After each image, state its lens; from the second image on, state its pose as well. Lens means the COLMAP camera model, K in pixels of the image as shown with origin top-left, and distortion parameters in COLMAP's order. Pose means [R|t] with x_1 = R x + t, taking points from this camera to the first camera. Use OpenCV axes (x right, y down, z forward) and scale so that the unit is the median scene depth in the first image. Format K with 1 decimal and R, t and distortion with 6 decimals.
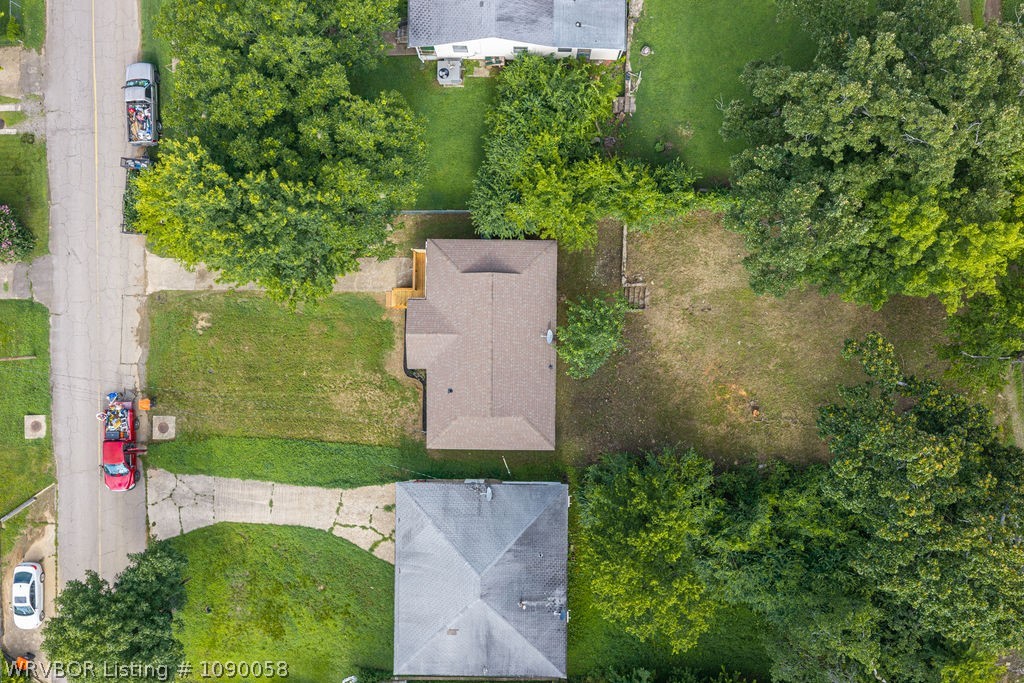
lens RADIAL K [[848.1, 0, 511.2], [0, 848.1, 339.9], [0, 0, 1]] dist [0.022064, -0.030318]
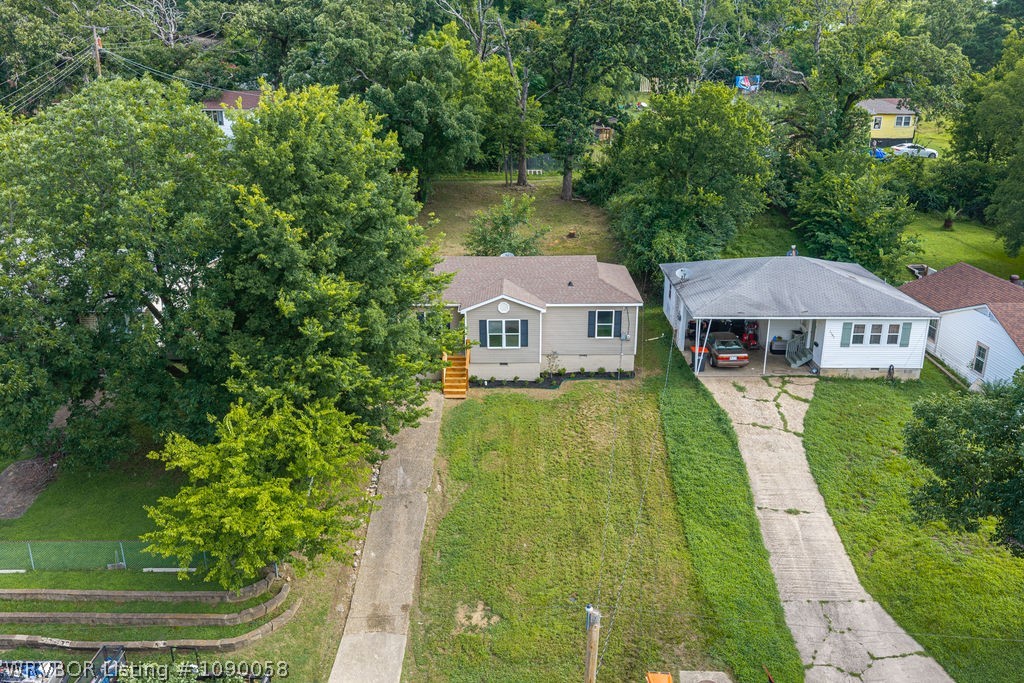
lens RADIAL K [[848.1, 0, 514.3], [0, 848.1, 337.7], [0, 0, 1]] dist [0.022064, -0.030318]
pose [[-0.001767, -0.294027, 0.955795, -0.871763], [0.999982, -0.005937, 0.000023, 0.003265], [0.005668, 0.955779, 0.294033, 0.776723]]
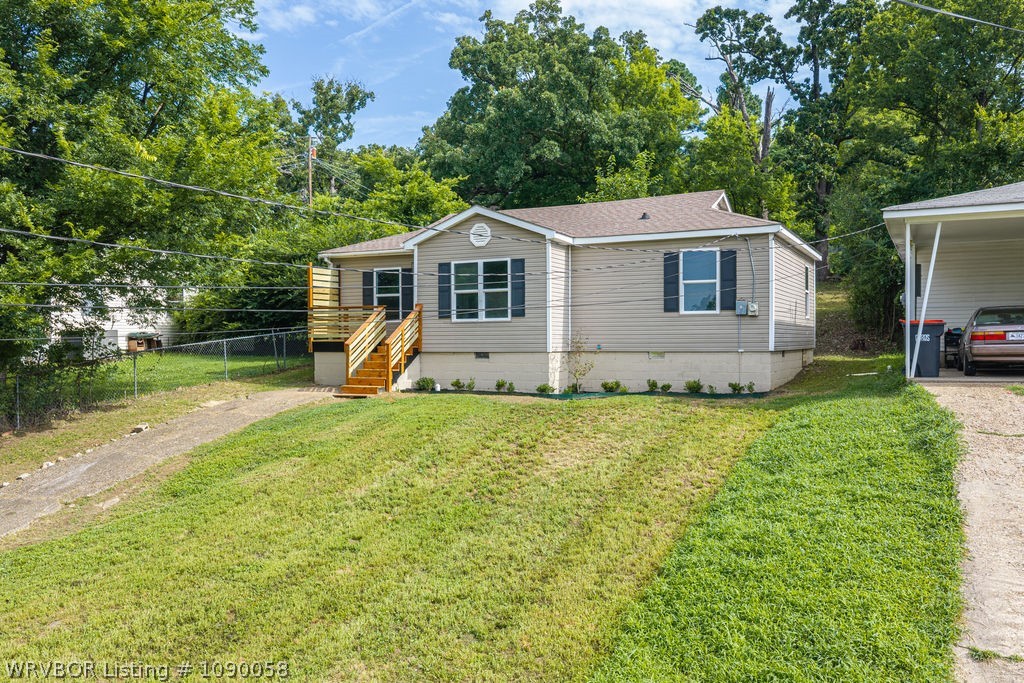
lens RADIAL K [[848.1, 0, 515.0], [0, 848.1, 338.9], [0, 0, 1]] dist [0.022064, -0.030318]
pose [[0.431685, 0.021353, 0.901772, -0.462220], [0.902024, -0.009455, -0.431582, 0.177138], [-0.000689, 0.999727, -0.023343, 1.037223]]
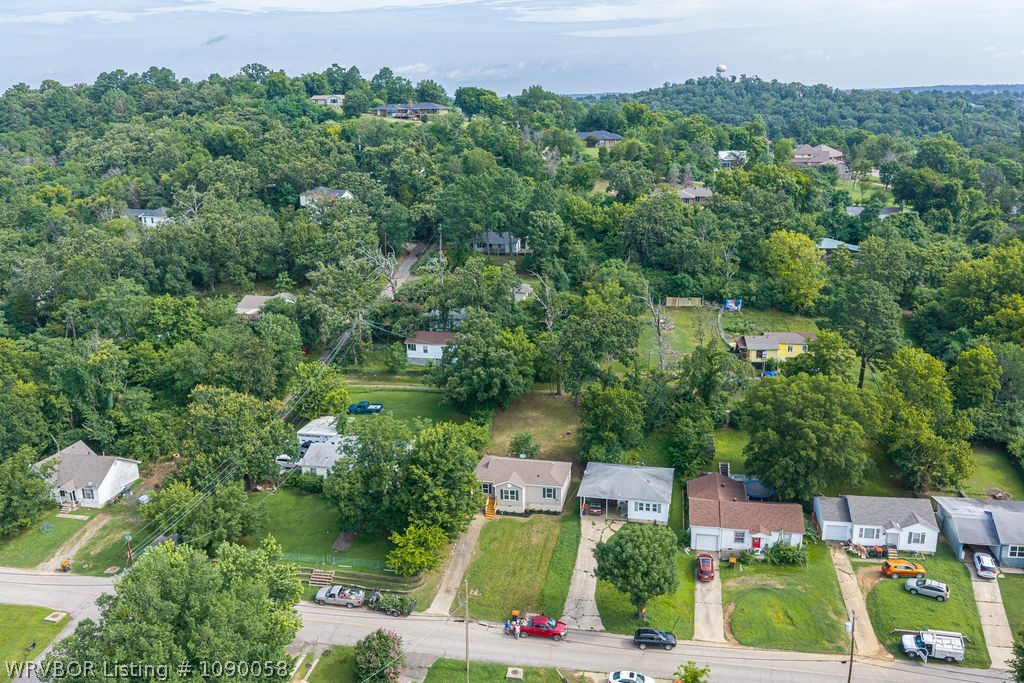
lens RADIAL K [[848.1, 0, 510.3], [0, 848.1, 337.2], [0, 0, 1]] dist [0.022064, -0.030318]
pose [[0.213563, -0.241217, 0.946681, -2.014623], [0.976723, 0.032795, -0.211984, 0.429419], [0.020087, 0.969917, 0.242606, 0.114194]]
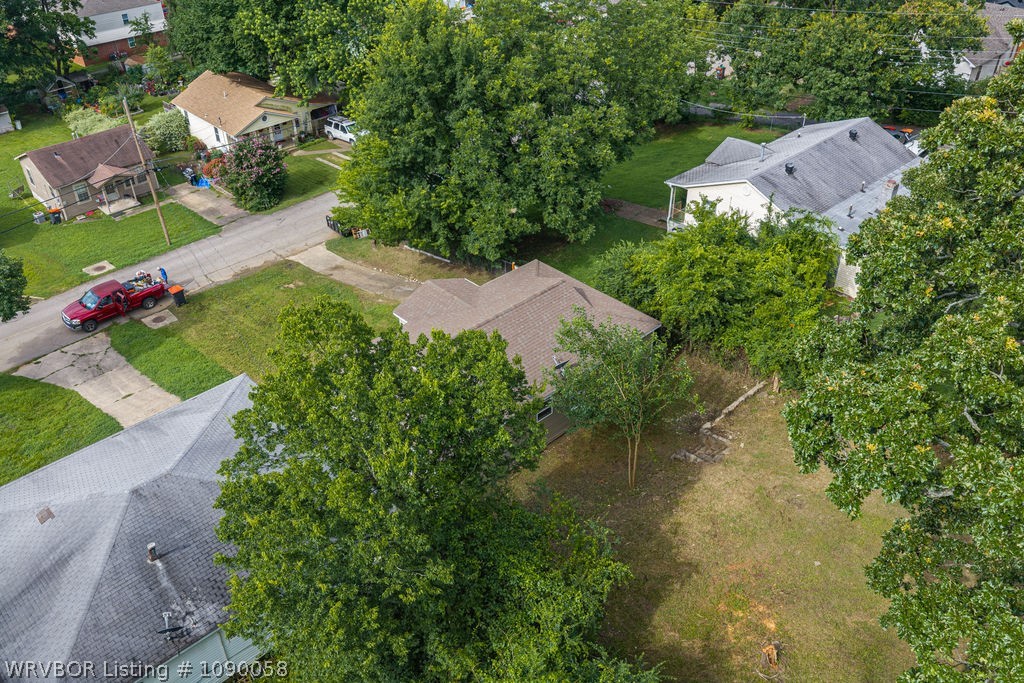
lens RADIAL K [[848.1, 0, 515.7], [0, 848.1, 336.6], [0, 0, 1]] dist [0.022064, -0.030318]
pose [[0.691317, 0.426163, -0.583494, 0.381992], [-0.722471, 0.395637, -0.567017, 0.374906], [-0.010790, 0.813546, 0.581401, 0.577041]]
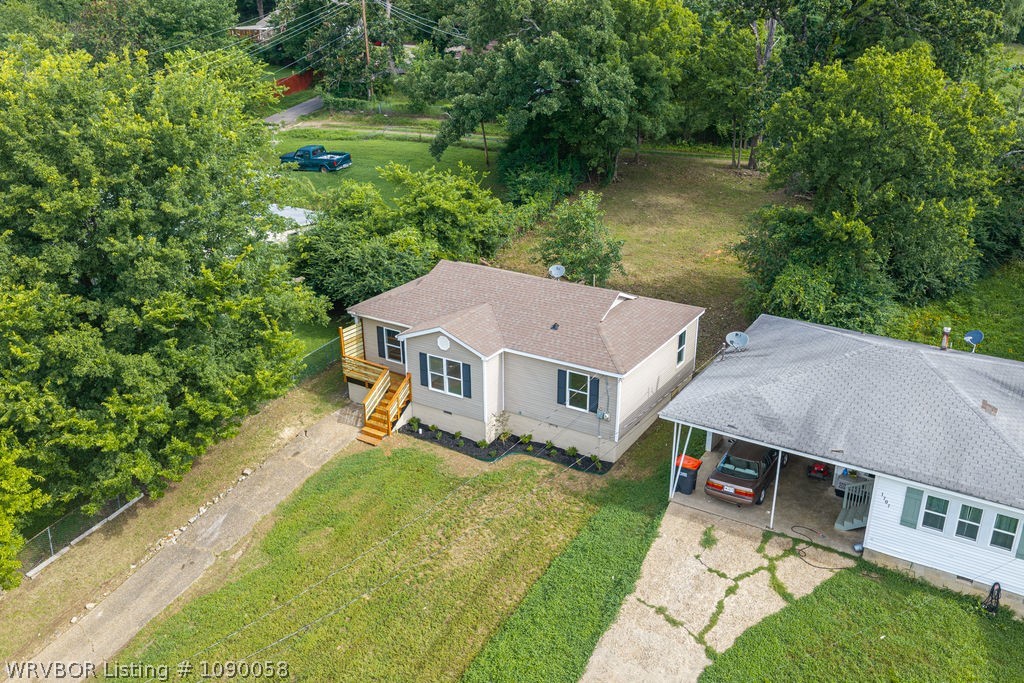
lens RADIAL K [[848.1, 0, 516.5], [0, 848.1, 338.8], [0, 0, 1]] dist [0.022064, -0.030318]
pose [[0.527471, -0.302344, 0.793954, -0.566732], [0.849571, 0.189614, -0.492214, 0.334028], [-0.001726, 0.934149, 0.356879, 0.761810]]
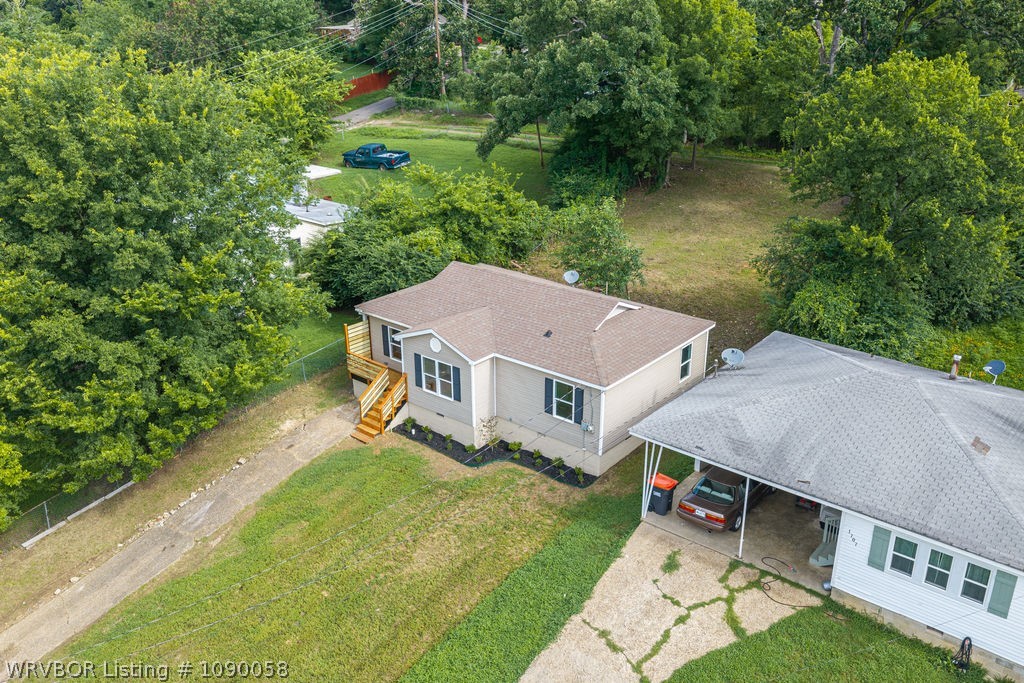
lens RADIAL K [[848.1, 0, 516.3], [0, 848.1, 339.7], [0, 0, 1]] dist [0.022064, -0.030318]
pose [[0.633820, -0.274574, 0.723105, -0.513545], [0.773470, 0.229750, -0.590727, 0.392150], [-0.003935, 0.933715, 0.357995, 0.761001]]
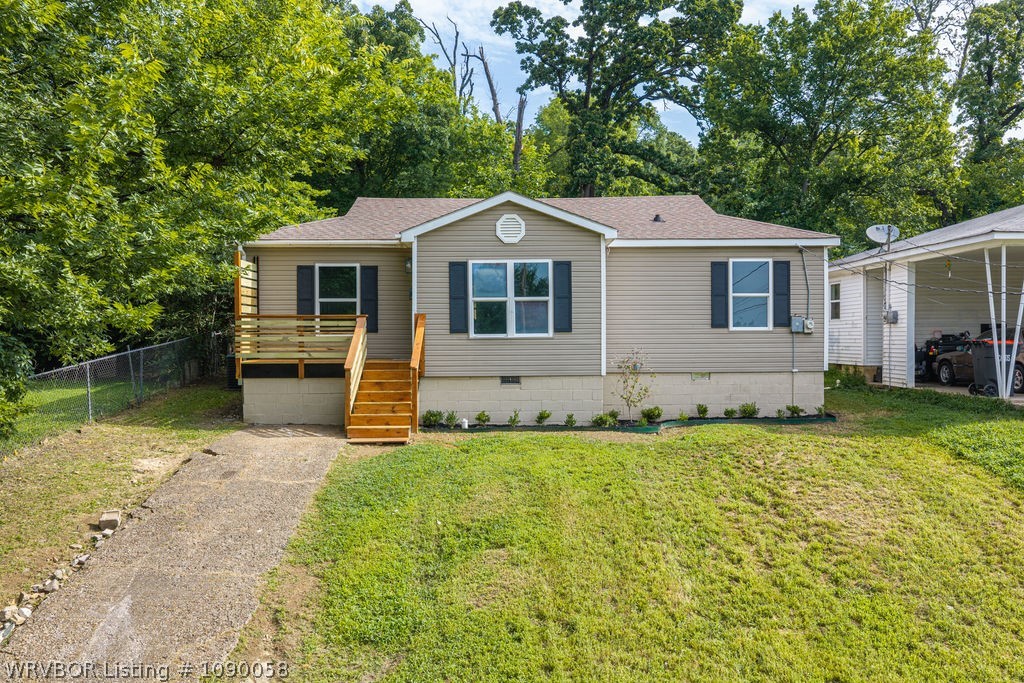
lens RADIAL K [[848.1, 0, 518.8], [0, 848.1, 340.6], [0, 0, 1]] dist [0.022064, -0.030318]
pose [[-0.039443, 0.019634, 0.999029, -0.426999], [0.999166, -0.009750, 0.039640, -0.016038], [0.010519, 0.999760, -0.019233, 1.027132]]
